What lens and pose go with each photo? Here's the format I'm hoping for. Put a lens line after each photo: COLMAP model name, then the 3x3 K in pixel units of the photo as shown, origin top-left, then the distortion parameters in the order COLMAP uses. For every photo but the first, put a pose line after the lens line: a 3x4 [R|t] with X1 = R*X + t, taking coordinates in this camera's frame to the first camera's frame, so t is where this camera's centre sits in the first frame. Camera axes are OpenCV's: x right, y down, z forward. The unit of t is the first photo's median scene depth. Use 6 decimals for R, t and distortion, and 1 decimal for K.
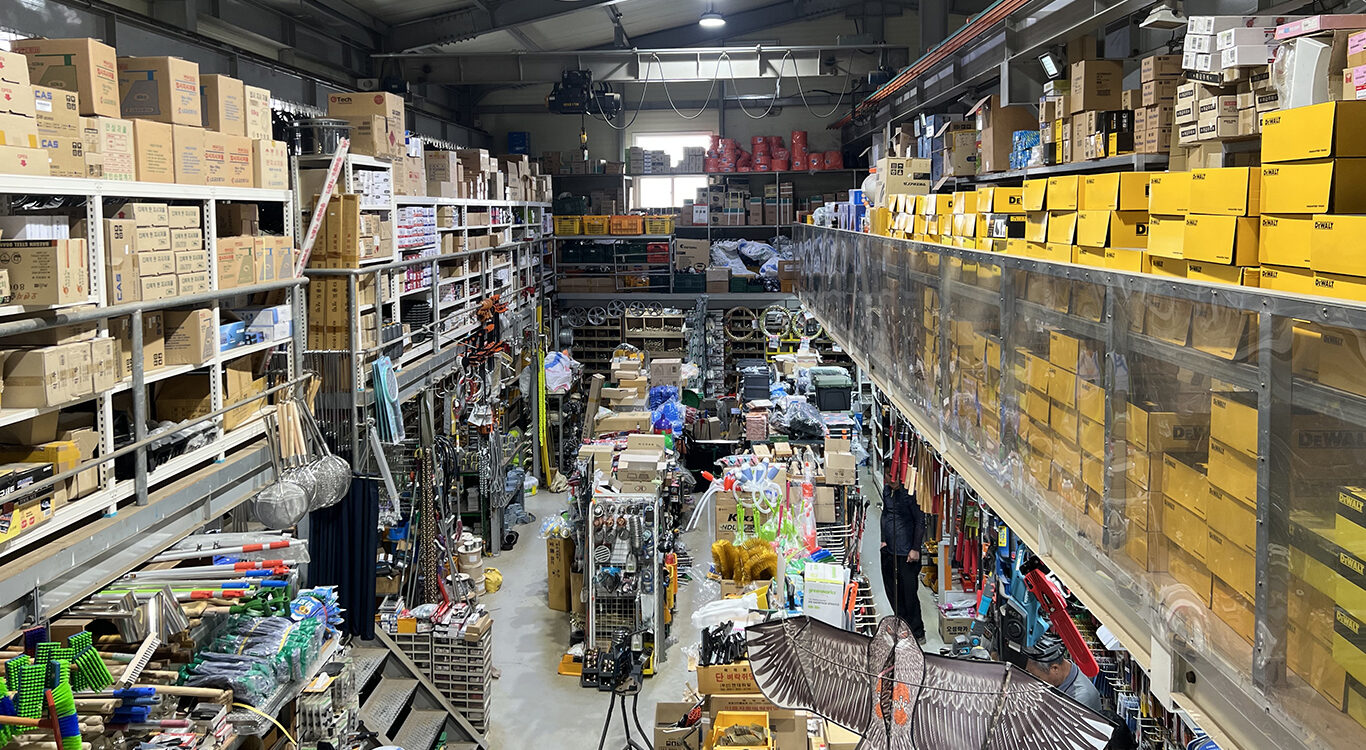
lens RADIAL K [[1113.0, 0, 683.0], [0, 1113.0, 375.0], [0, 0, 1]] dist [0.045612, -0.162013]
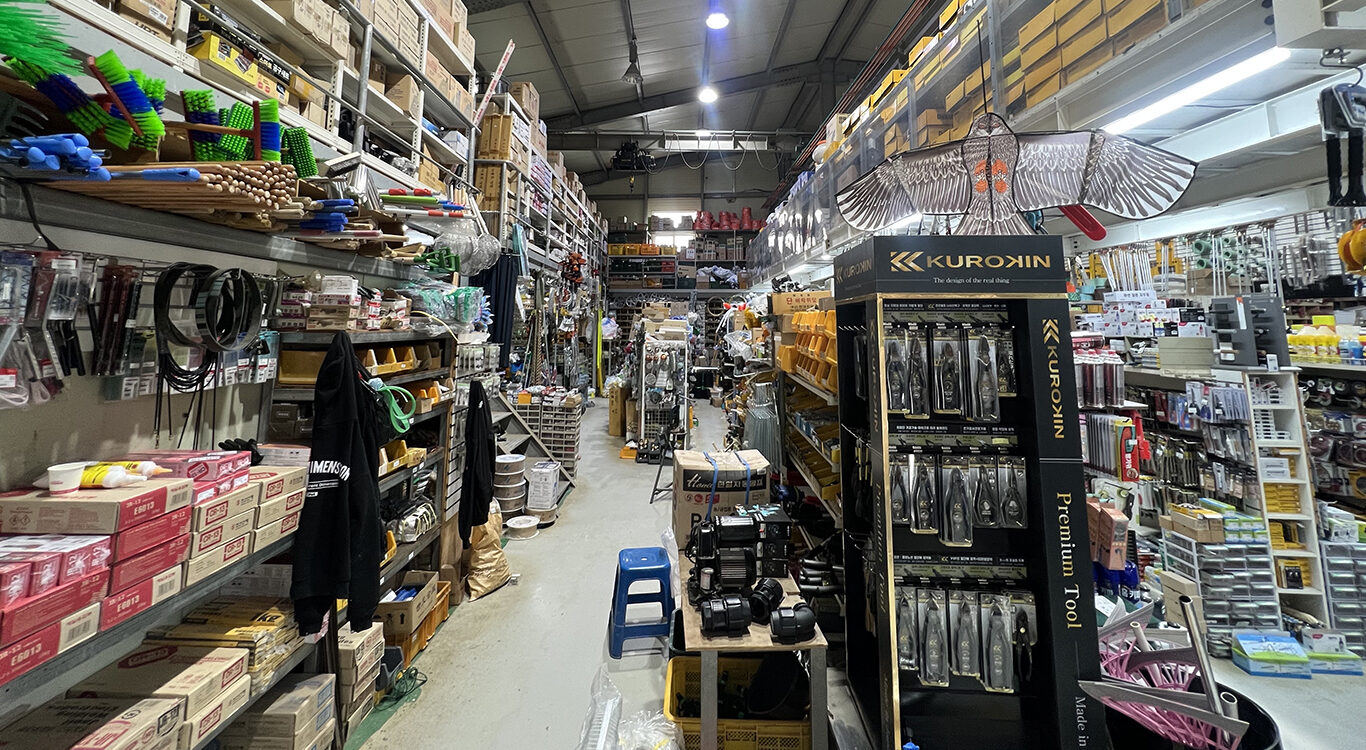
lens RADIAL K [[604.7, 0, 680.4], [0, 604.7, 303.9], [0, 0, 1]] dist [-0.022350, -0.000439]
pose [[0.999139, 0.019107, 0.036838, -0.045045], [-0.011812, 0.981919, -0.188933, 0.152036], [-0.039781, 0.188335, 0.981299, 0.114825]]
